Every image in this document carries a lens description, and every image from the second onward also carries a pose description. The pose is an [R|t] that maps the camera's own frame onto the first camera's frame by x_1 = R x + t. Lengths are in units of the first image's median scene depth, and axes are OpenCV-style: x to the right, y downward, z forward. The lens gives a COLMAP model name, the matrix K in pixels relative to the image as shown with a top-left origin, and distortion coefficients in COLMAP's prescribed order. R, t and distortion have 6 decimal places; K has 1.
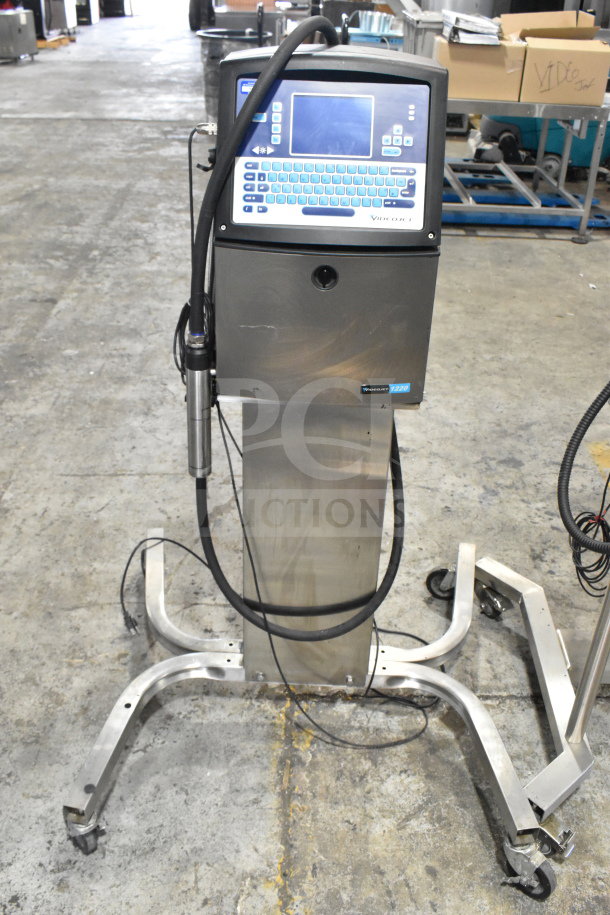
lens RADIAL K [[838.4, 0, 301.4], [0, 838.4, 455.5], [0, 0, 1]] dist [-0.087128, 0.000000]
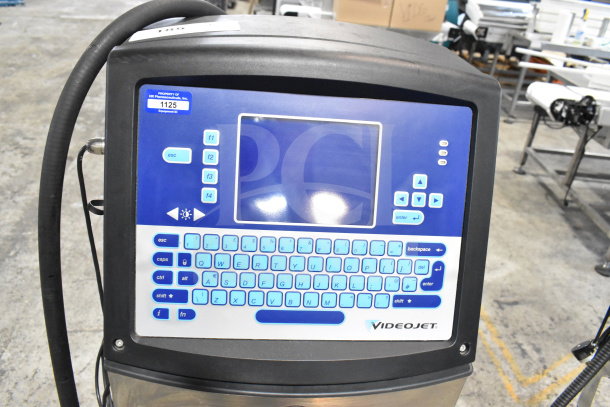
lens RADIAL K [[466.3, 0, 306.6], [0, 466.3, 201.0], [0, 0, 1]] dist [-0.103894, 0.016143]
pose [[0.991897, 0.002675, 0.127016, -0.002477], [-0.001048, 0.999917, -0.012878, -0.178908], [-0.127039, 0.012640, 0.991817, 0.325076]]
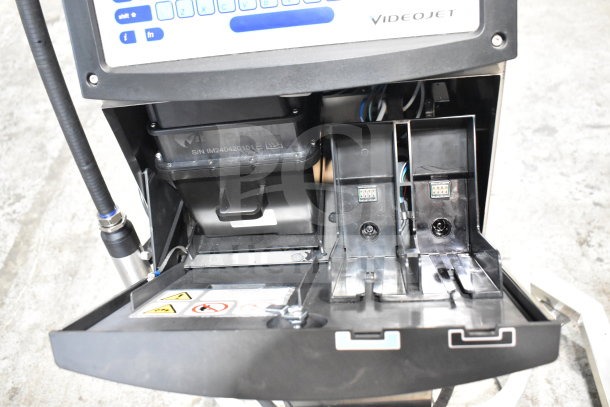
lens RADIAL K [[559.0, 0, 307.5], [0, 559.0, 198.2], [0, 0, 1]] dist [-0.087128, 0.000000]
pose [[0.985996, -0.106718, -0.128153, 0.037804], [0.134025, 0.964366, 0.228114, -0.127223], [0.099242, -0.242096, 0.965164, 0.318482]]
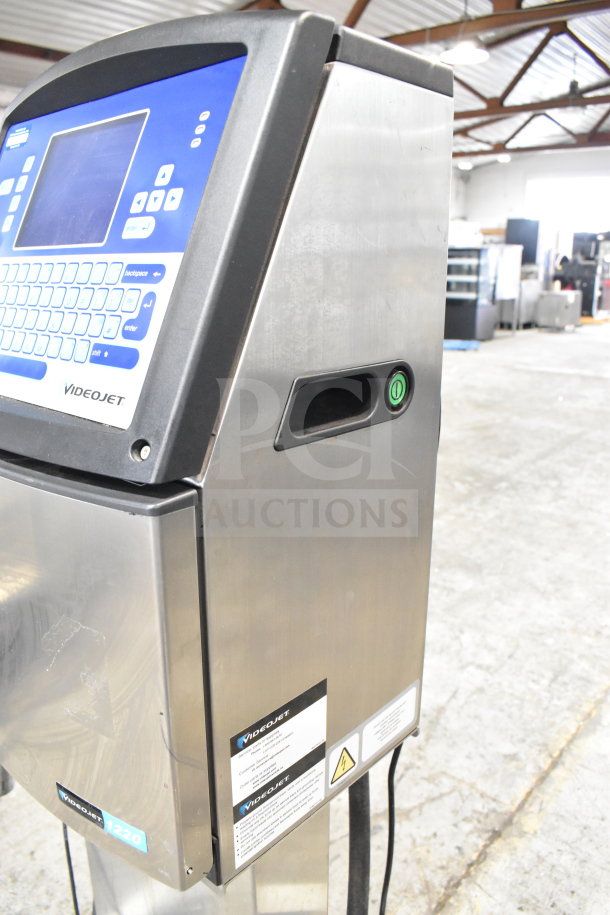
lens RADIAL K [[699.5, 0, 295.2], [0, 699.5, 458.2], [0, 0, 1]] dist [-0.103894, 0.016143]
pose [[0.758926, 0.151389, -0.633335, 0.183010], [-0.319355, 0.934134, -0.159394, -0.114270], [0.567489, 0.323227, 0.757285, 0.398113]]
